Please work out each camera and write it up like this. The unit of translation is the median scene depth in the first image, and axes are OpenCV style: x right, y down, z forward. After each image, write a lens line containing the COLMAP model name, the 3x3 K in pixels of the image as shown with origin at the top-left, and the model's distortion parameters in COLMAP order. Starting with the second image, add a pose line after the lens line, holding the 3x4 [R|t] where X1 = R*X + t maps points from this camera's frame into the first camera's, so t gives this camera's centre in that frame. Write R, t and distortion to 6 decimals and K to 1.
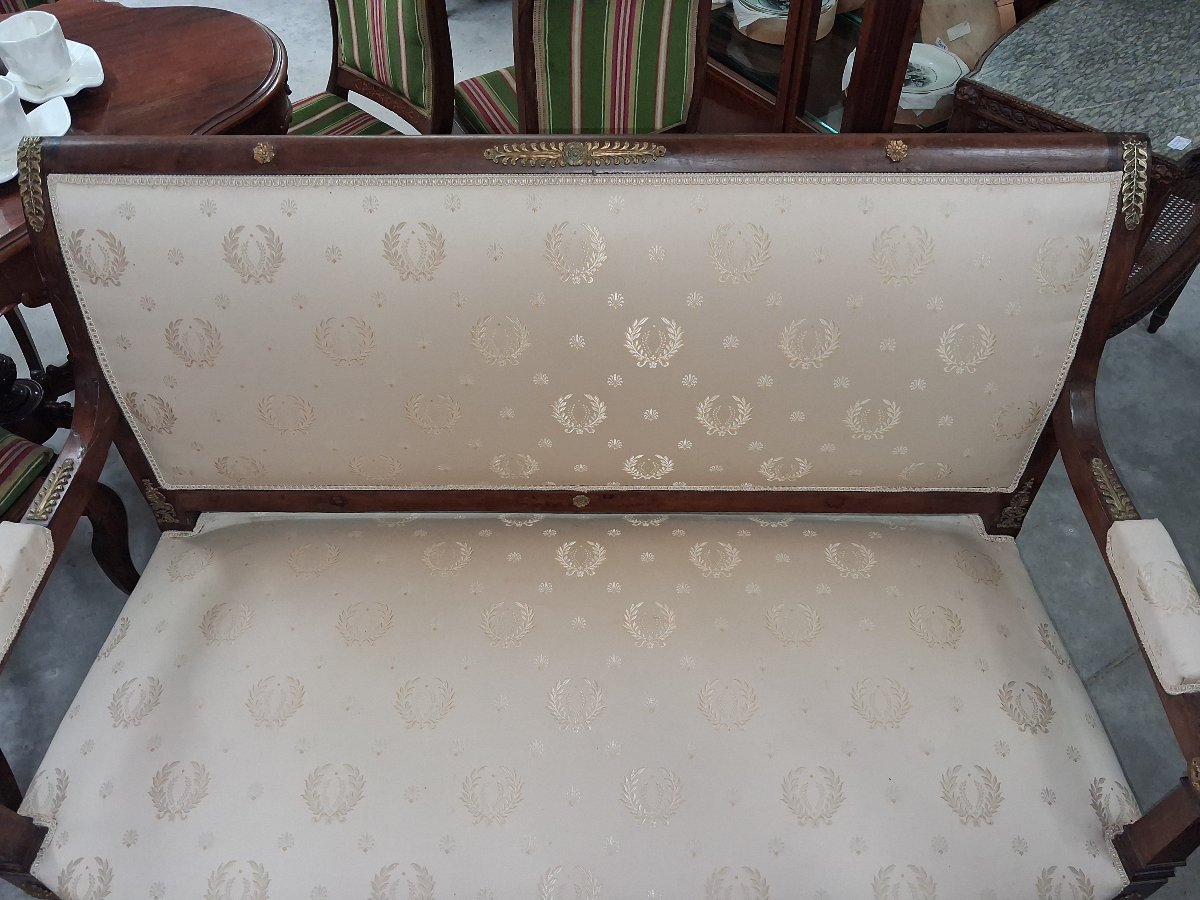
lens RADIAL K [[951.8, 0, 592.9], [0, 951.8, 454.0], [0, 0, 1]] dist [0.008381, -0.027244]
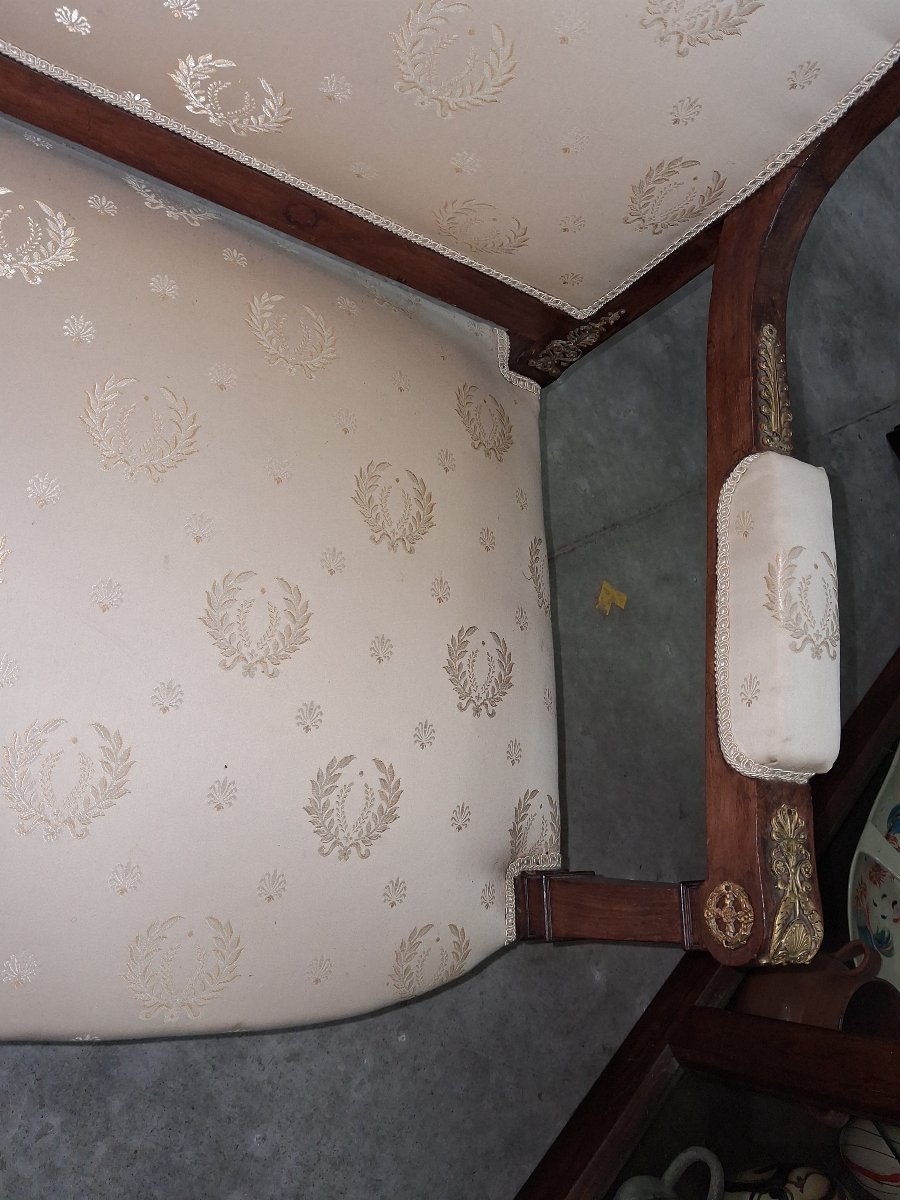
lens RADIAL K [[951.8, 0, 442.8], [0, 951.8, 604.0], [0, 0, 1]] dist [0.008381, -0.027244]
pose [[0.842805, 0.202927, 0.498498, 0.120024], [-0.396733, 0.860121, 0.320616, 0.041003], [-0.363707, -0.467987, 0.805422, 0.528197]]
